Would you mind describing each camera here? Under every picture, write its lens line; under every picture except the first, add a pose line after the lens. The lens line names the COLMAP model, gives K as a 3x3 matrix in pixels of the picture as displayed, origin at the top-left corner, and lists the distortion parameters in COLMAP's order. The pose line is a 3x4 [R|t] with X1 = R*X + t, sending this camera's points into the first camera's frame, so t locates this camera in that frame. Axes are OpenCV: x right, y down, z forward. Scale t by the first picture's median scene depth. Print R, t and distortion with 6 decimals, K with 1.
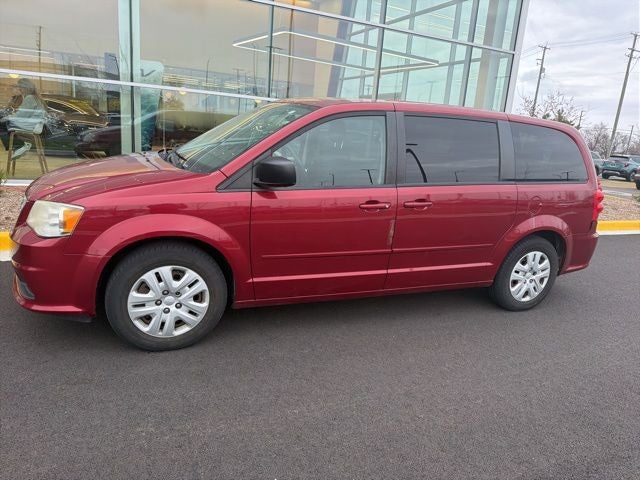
lens RADIAL K [[482.9, 0, 324.8], [0, 482.9, 242.1], [0, 0, 1]] dist [0.035973, -0.048117]
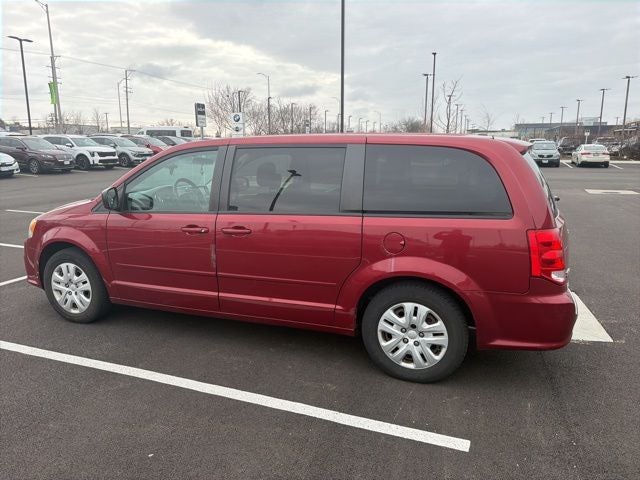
lens RADIAL K [[482.9, 0, 320.4], [0, 482.9, 229.1], [0, 0, 1]] dist [0.035973, -0.048117]
pose [[0.712741, 0.033955, -0.700605, 1.044071], [-0.123739, 0.989249, -0.077938, -0.025827], [0.690427, 0.142241, 0.709280, 0.402791]]
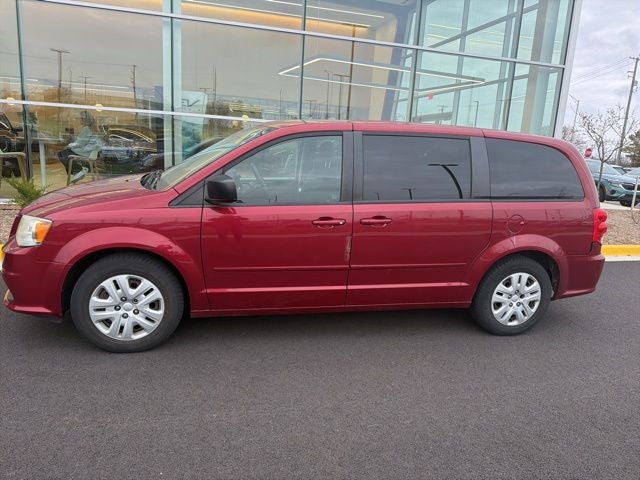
lens RADIAL K [[482.9, 0, 317.0], [0, 482.9, 242.3], [0, 0, 1]] dist [0.035973, -0.048117]
pose [[0.983298, 0.013863, -0.181473, 0.257645], [-0.022105, 0.998810, -0.043471, 0.011749], [0.180654, 0.046757, 0.982435, -0.007431]]
